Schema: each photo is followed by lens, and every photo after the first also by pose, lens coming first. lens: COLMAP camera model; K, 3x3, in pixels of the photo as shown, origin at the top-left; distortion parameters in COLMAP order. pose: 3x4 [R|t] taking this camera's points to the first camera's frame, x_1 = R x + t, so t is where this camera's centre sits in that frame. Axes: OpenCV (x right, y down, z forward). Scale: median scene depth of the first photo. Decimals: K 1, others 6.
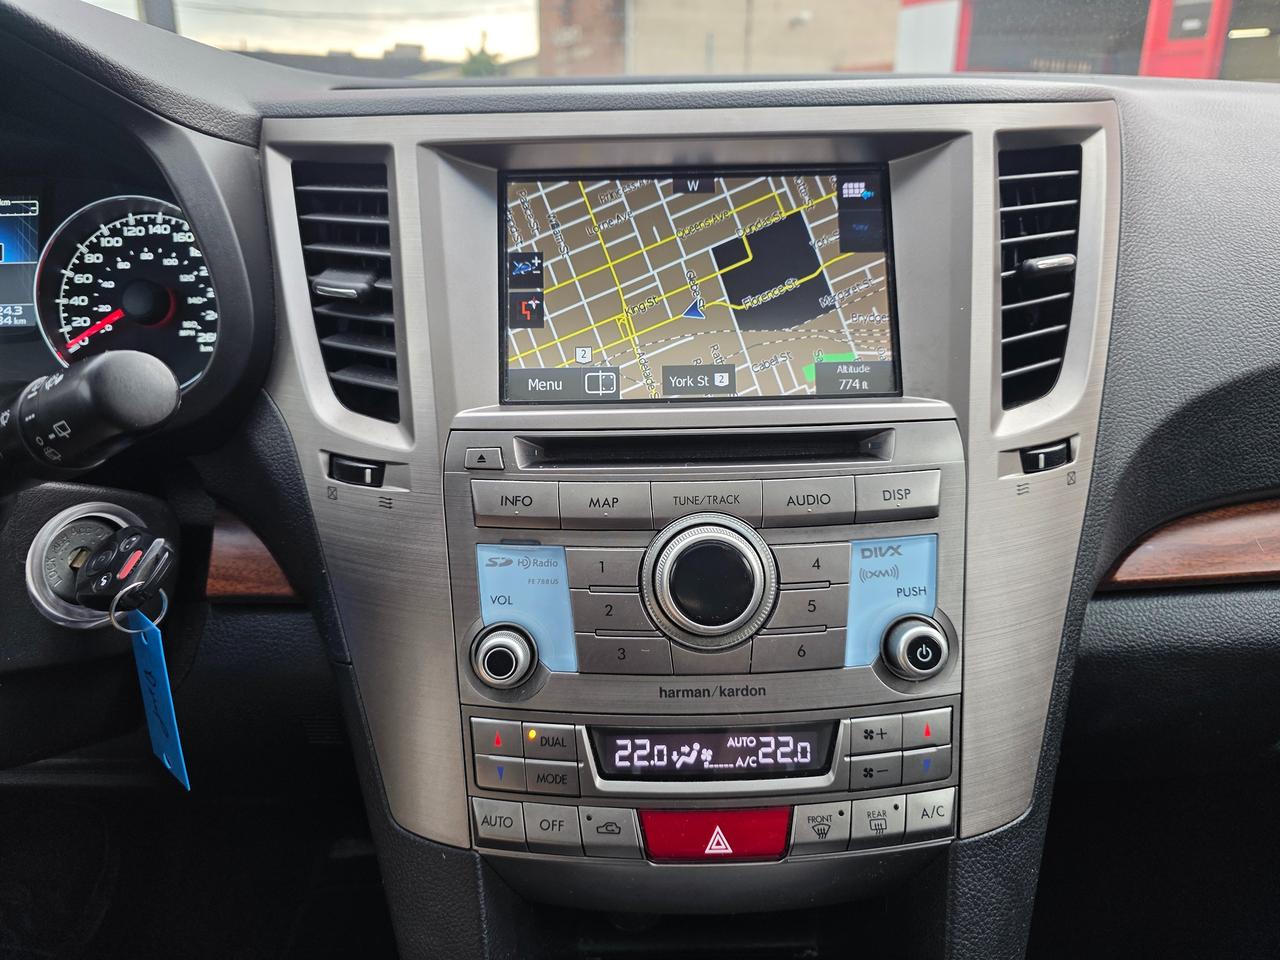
lens RADIAL K [[919.0, 0, 612.6], [0, 919.0, 450.5], [0, 0, 1]] dist [0.025798, -0.057635]
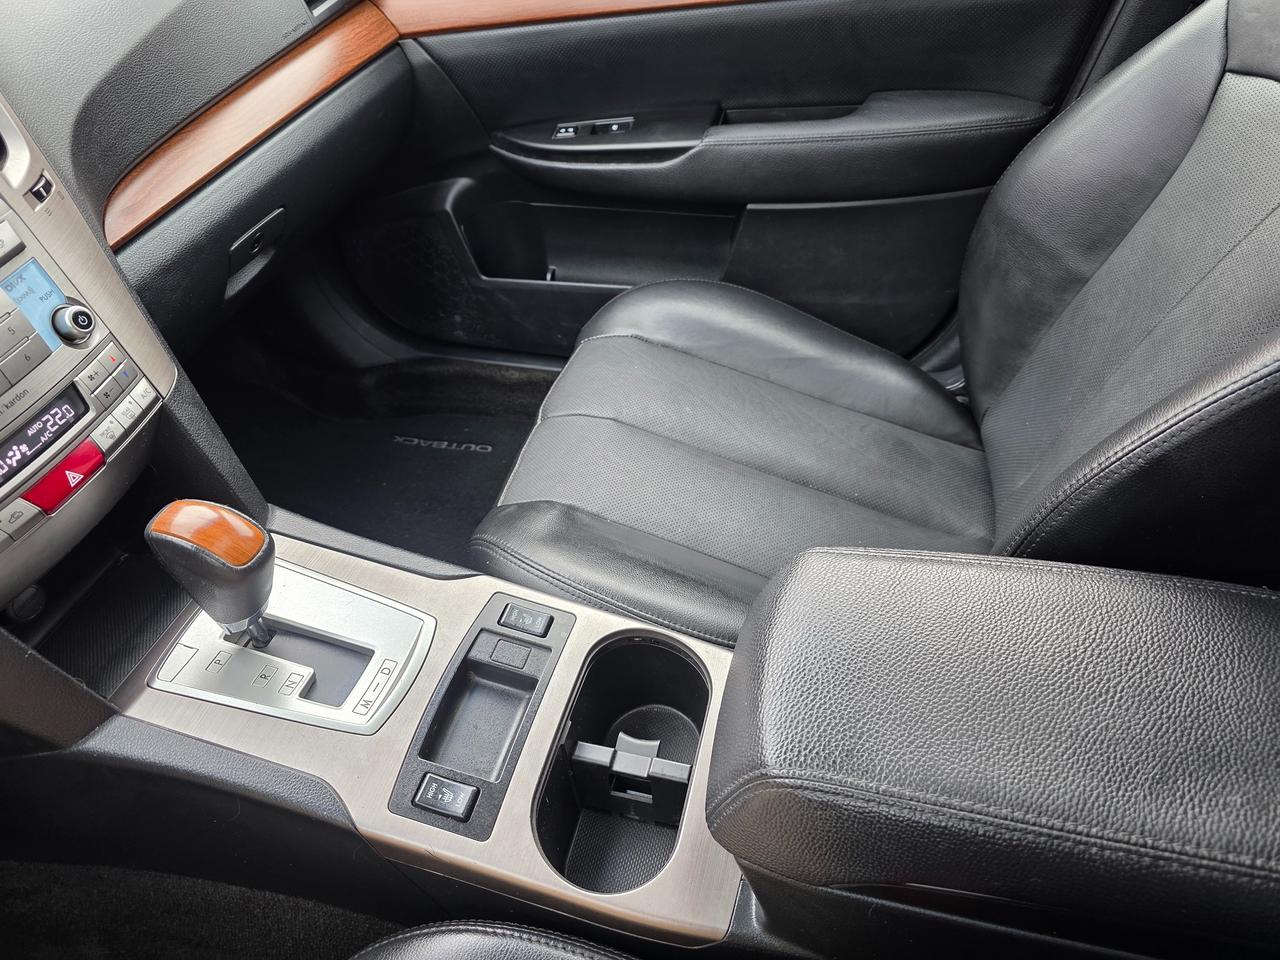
lens RADIAL K [[881.0, 0, 633.4], [0, 881.0, 468.6], [0, 0, 1]] dist [0.046655, -0.048824]
pose [[0.264269, -0.626205, 0.733504, -0.540222], [0.352907, 0.770584, 0.530714, -0.059137], [-0.897562, 0.118607, 0.424634, -0.410445]]
